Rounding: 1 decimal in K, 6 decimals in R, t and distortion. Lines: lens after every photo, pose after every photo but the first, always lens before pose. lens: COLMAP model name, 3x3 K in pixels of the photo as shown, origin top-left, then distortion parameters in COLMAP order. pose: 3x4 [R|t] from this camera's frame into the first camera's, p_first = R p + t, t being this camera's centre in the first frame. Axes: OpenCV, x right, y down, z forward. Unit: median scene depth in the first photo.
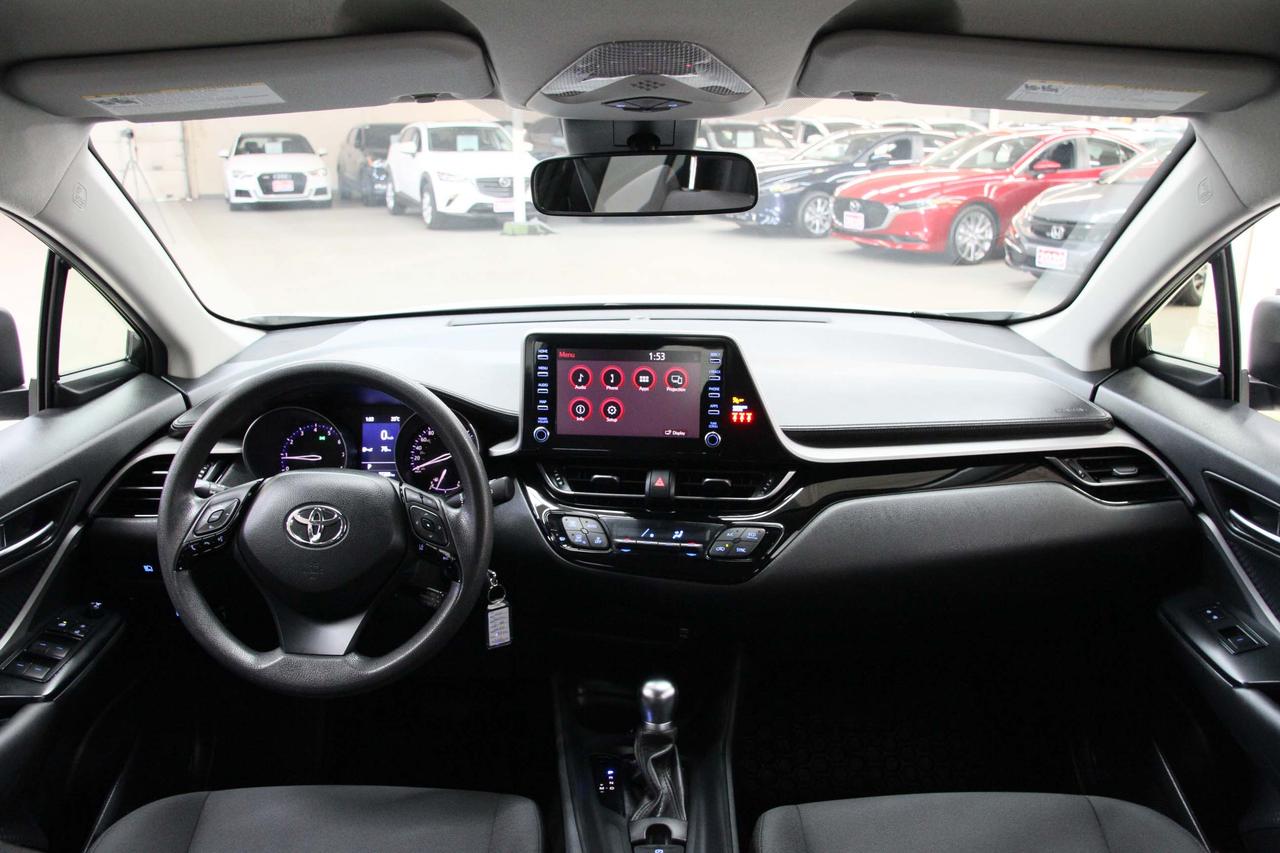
lens RADIAL K [[1011.4, 0, 639.1], [0, 1011.4, 425.7], [0, 0, 1]] dist [0.000030, -0.000021]
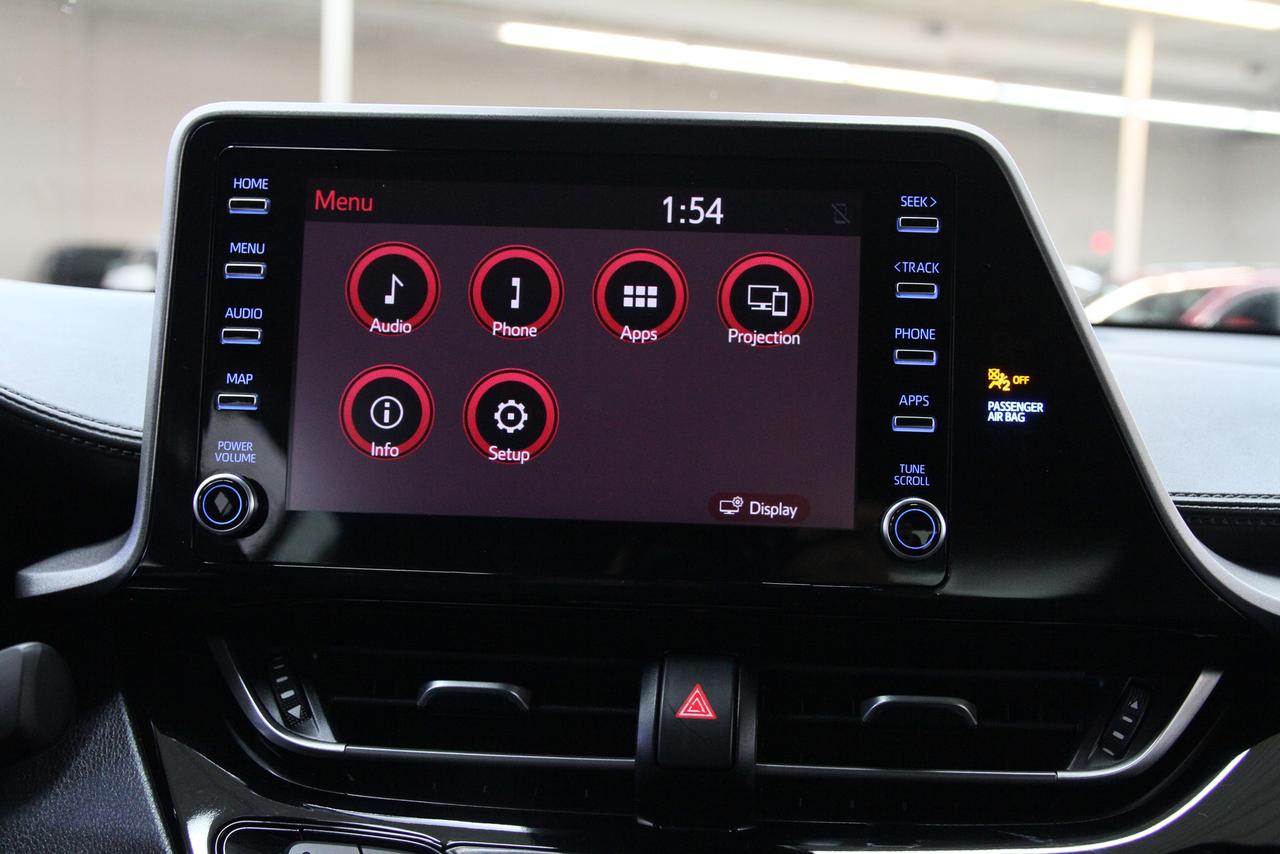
lens RADIAL K [[1683.0, 0, 641.9], [0, 1683.0, 428.3], [0, 0, 1]] dist [-0.012114, 0.000000]
pose [[0.997887, 0.025800, 0.059629, -0.019207], [-0.012488, 0.976827, -0.213666, 0.077737], [-0.063760, 0.212470, 0.975085, 0.586578]]
